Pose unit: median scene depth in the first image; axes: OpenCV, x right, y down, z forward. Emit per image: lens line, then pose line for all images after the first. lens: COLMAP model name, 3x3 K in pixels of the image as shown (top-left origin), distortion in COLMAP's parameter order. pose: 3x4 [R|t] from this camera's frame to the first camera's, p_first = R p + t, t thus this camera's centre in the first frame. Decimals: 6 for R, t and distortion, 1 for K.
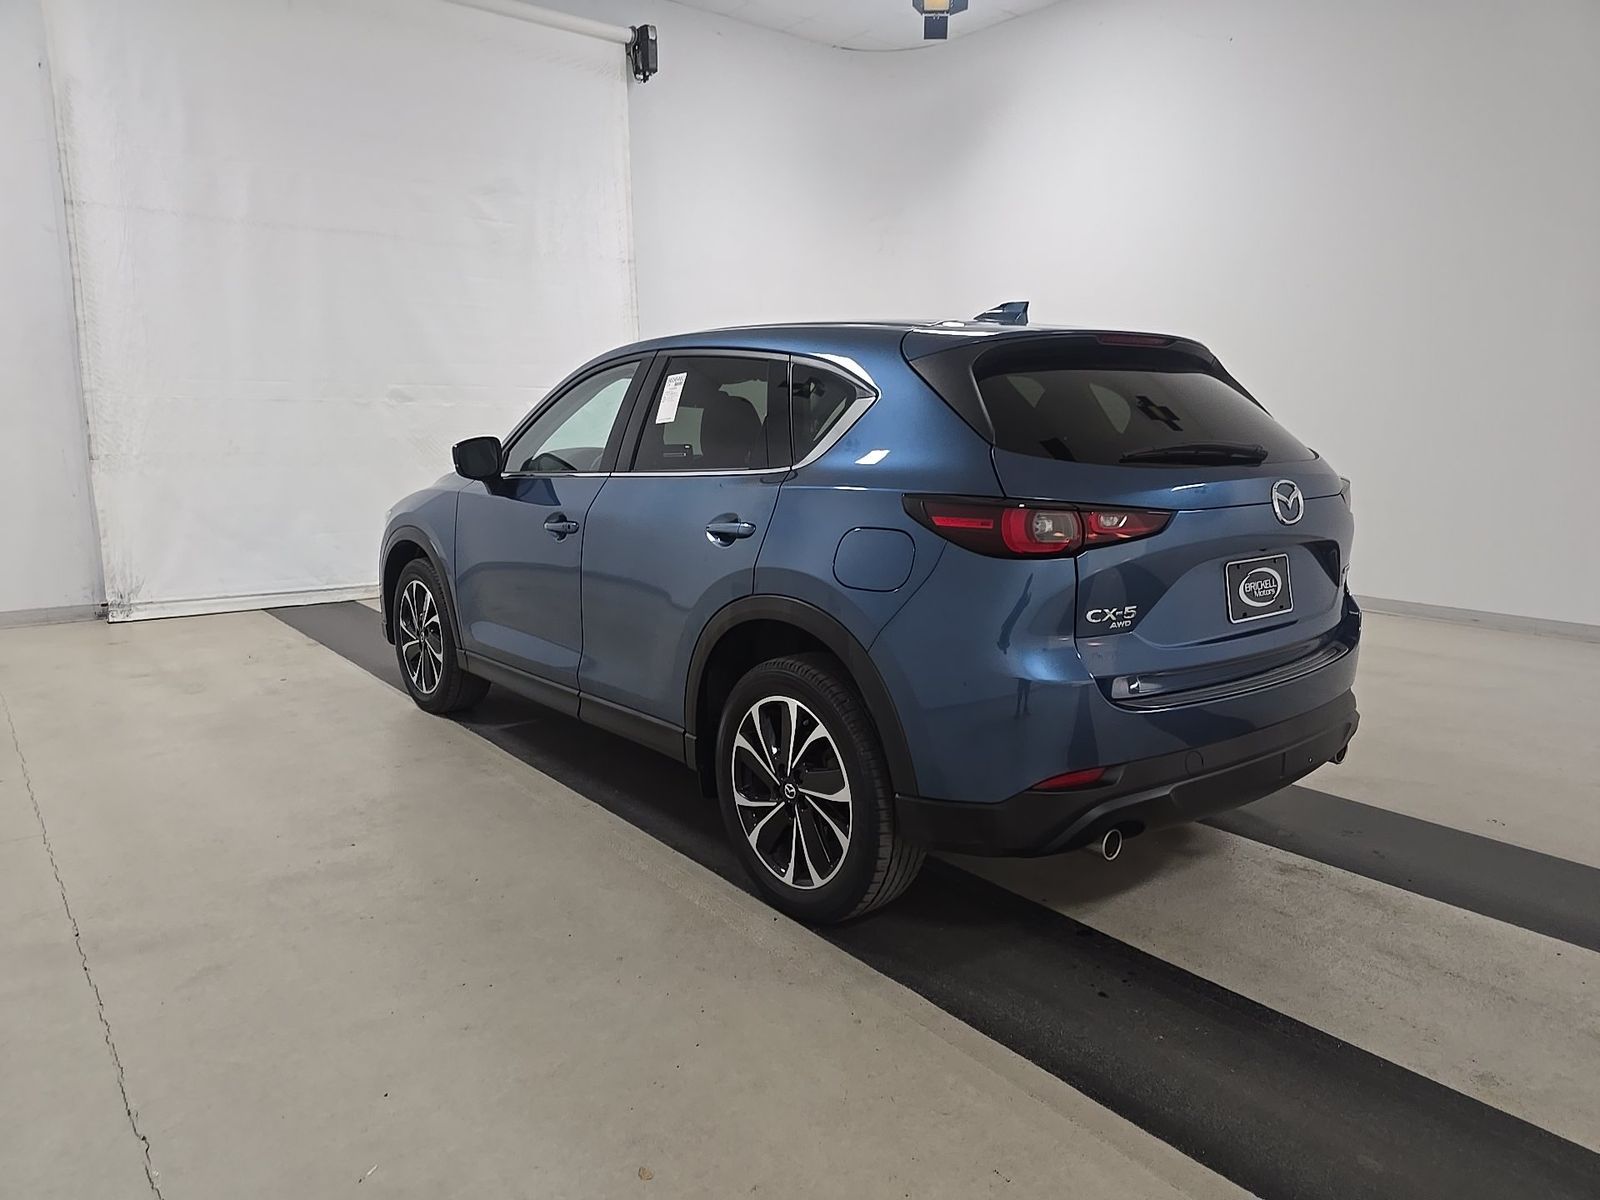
lens RADIAL K [[1085.3, 0, 811.9], [0, 1085.3, 602.6], [0, 0, 1]] dist [0.055263, -0.041456]
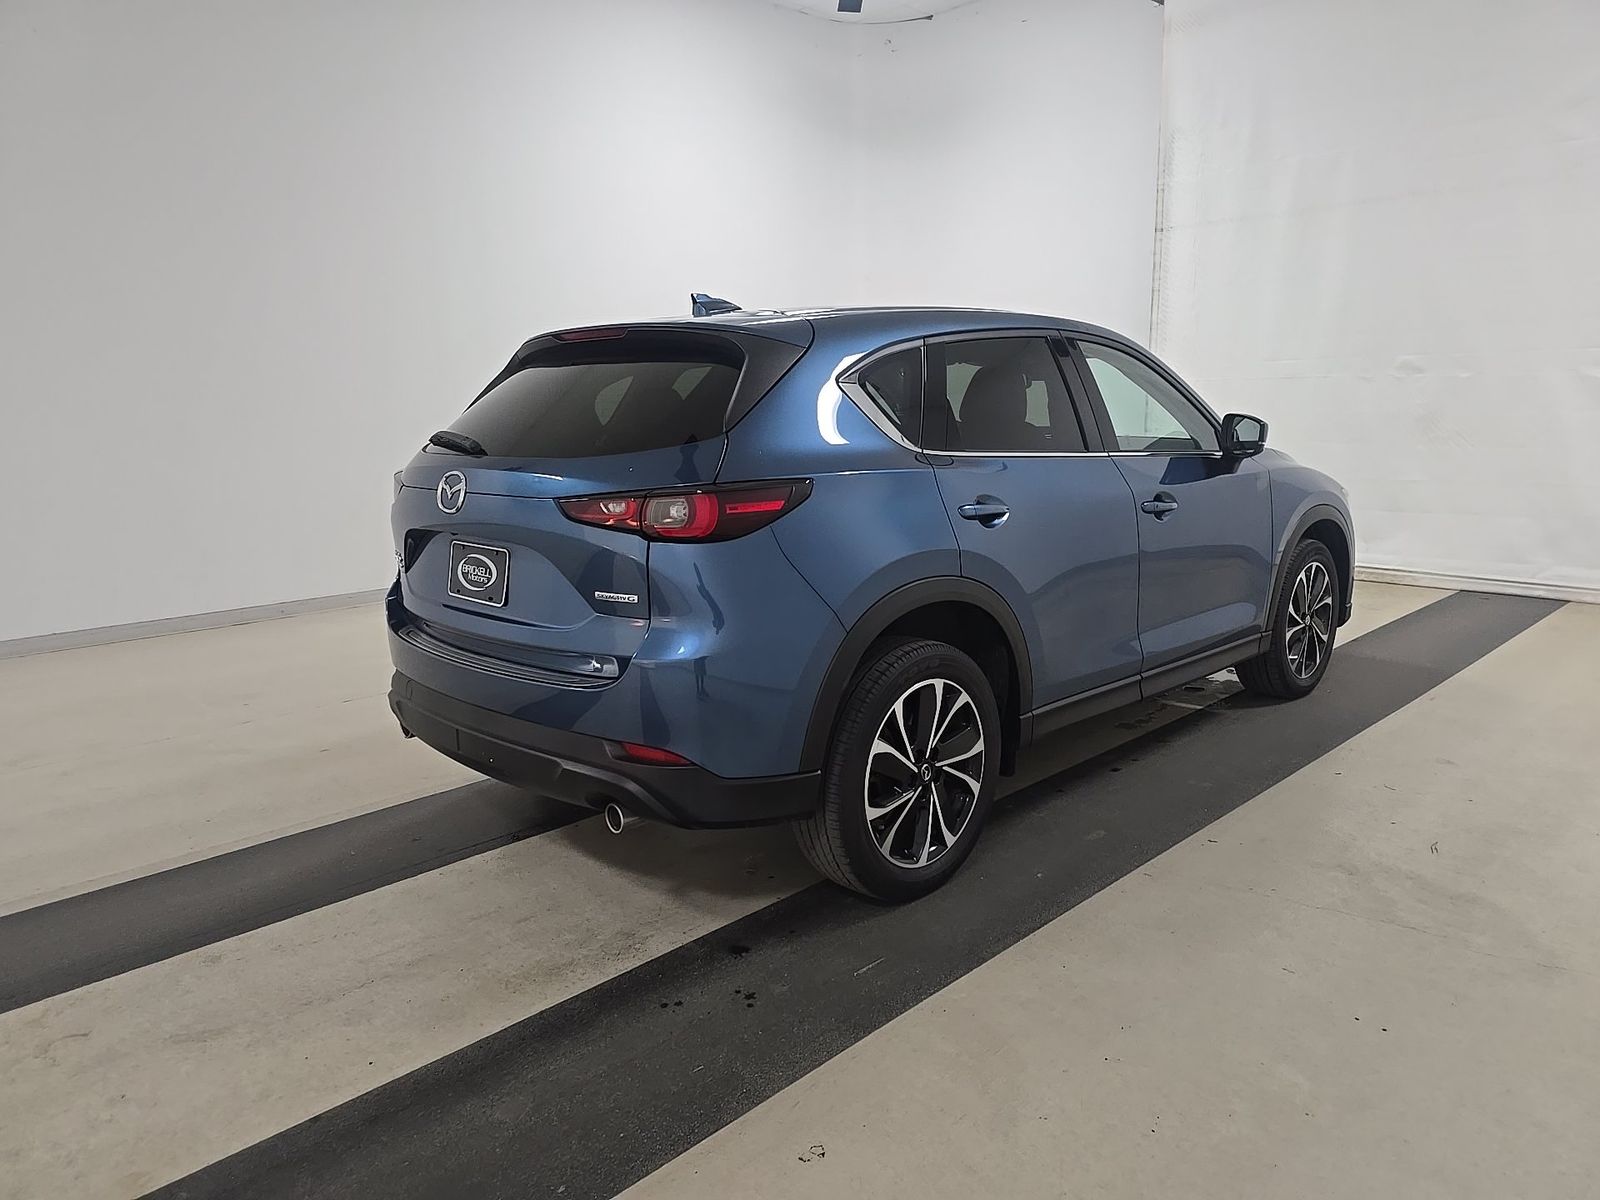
lens RADIAL K [[1085.3, 0, 811.9], [0, 1085.3, 602.6], [0, 0, 1]] dist [0.055263, -0.041456]
pose [[0.095920, 0.179222, -0.979121, 0.931871], [-0.149796, 0.975054, 0.163803, -0.130397], [0.984053, 0.130957, 0.120374, 0.754705]]
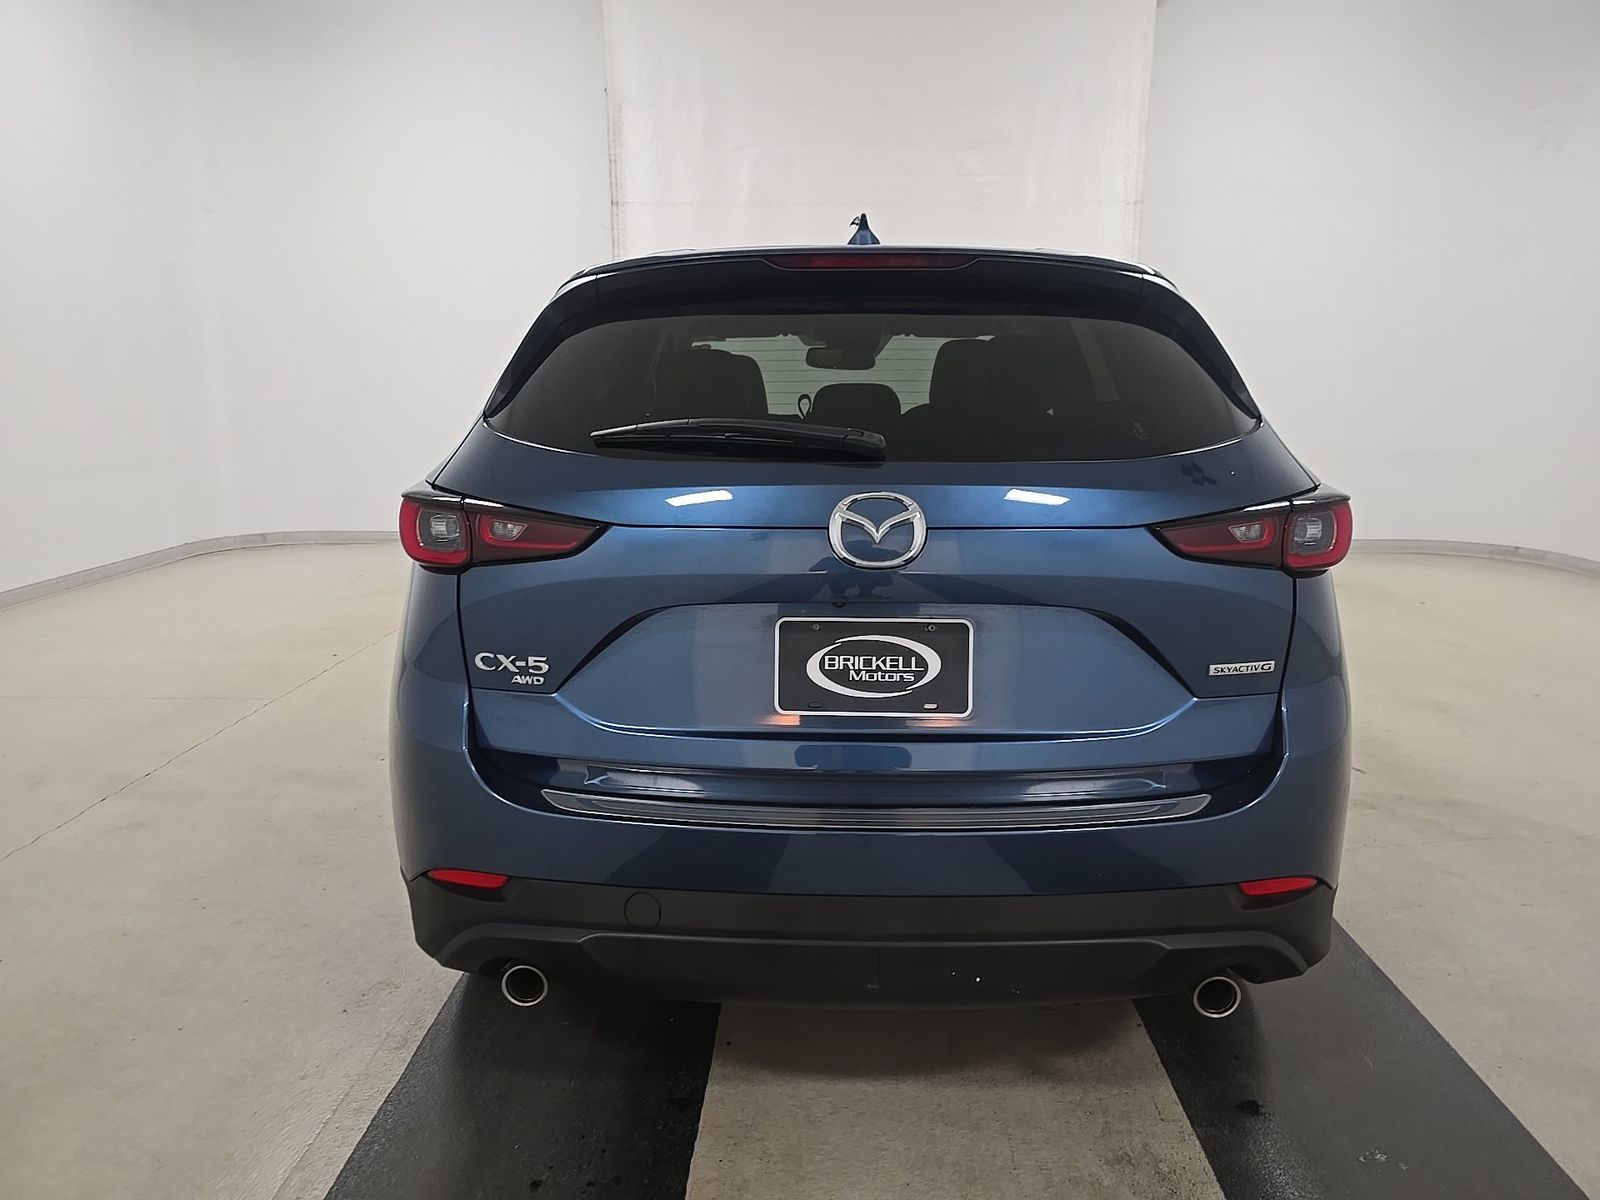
lens RADIAL K [[1085.3, 0, 811.9], [0, 1085.3, 602.6], [0, 0, 1]] dist [0.055263, -0.041456]
pose [[0.760355, 0.133223, -0.635698, 0.479137], [-0.113746, 0.990925, 0.071618, -0.055461], [0.639470, 0.017853, 0.768609, 0.327580]]
